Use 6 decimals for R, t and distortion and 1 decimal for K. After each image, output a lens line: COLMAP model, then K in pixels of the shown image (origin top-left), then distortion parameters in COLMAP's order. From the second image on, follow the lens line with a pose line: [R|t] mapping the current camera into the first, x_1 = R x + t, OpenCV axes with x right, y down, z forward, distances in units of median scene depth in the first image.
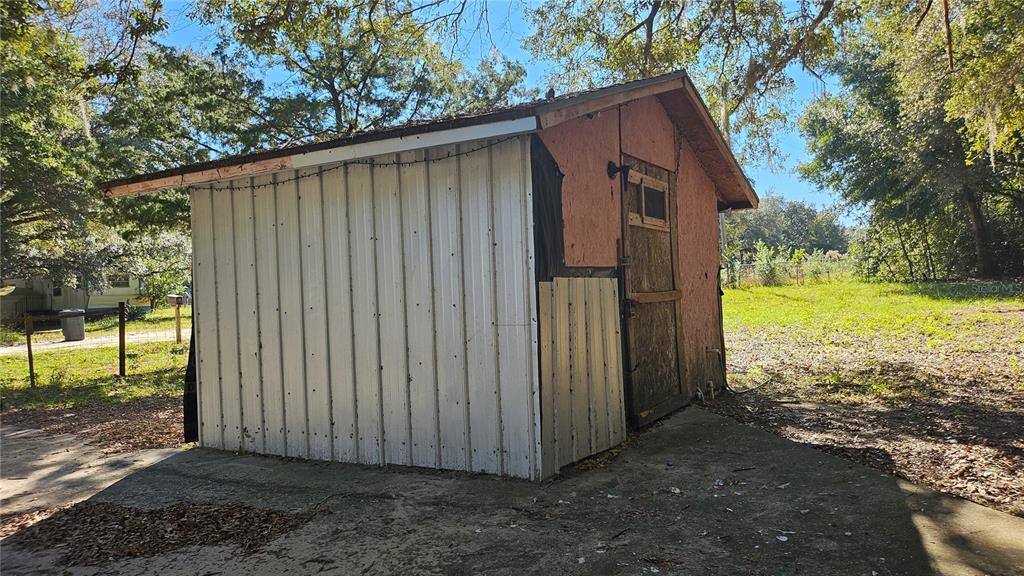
lens RADIAL K [[718.6, 0, 512.0], [0, 718.6, 288.0], [0, 0, 1]] dist [0.050218, -0.054426]
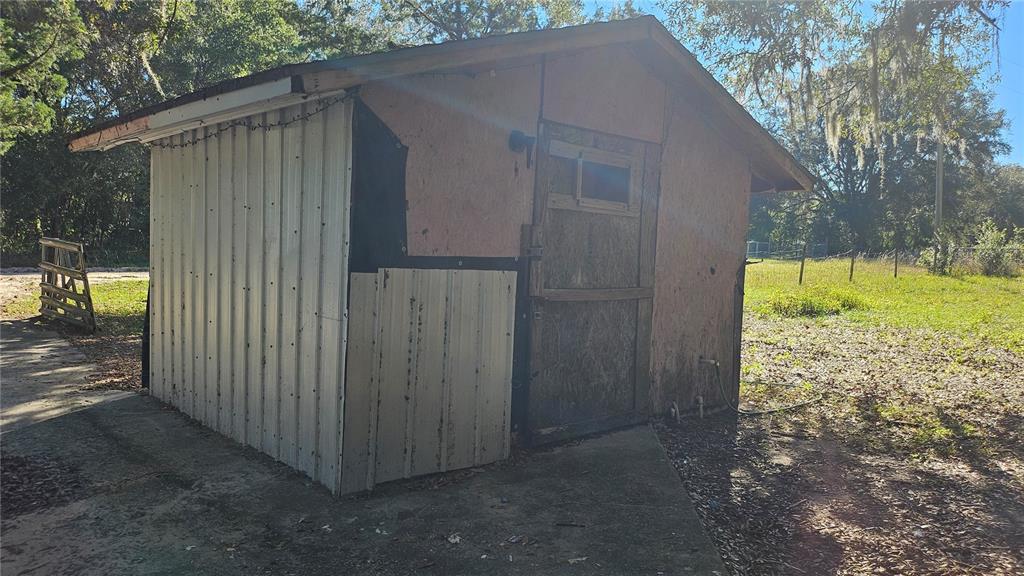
lens RADIAL K [[718.6, 0, 512.0], [0, 718.6, 288.0], [0, 0, 1]] dist [0.050218, -0.054426]
pose [[0.952992, 0.094459, -0.287896, 0.398337], [-0.075427, 0.994211, 0.076524, -0.059443], [0.293458, -0.051211, 0.954599, 0.191826]]
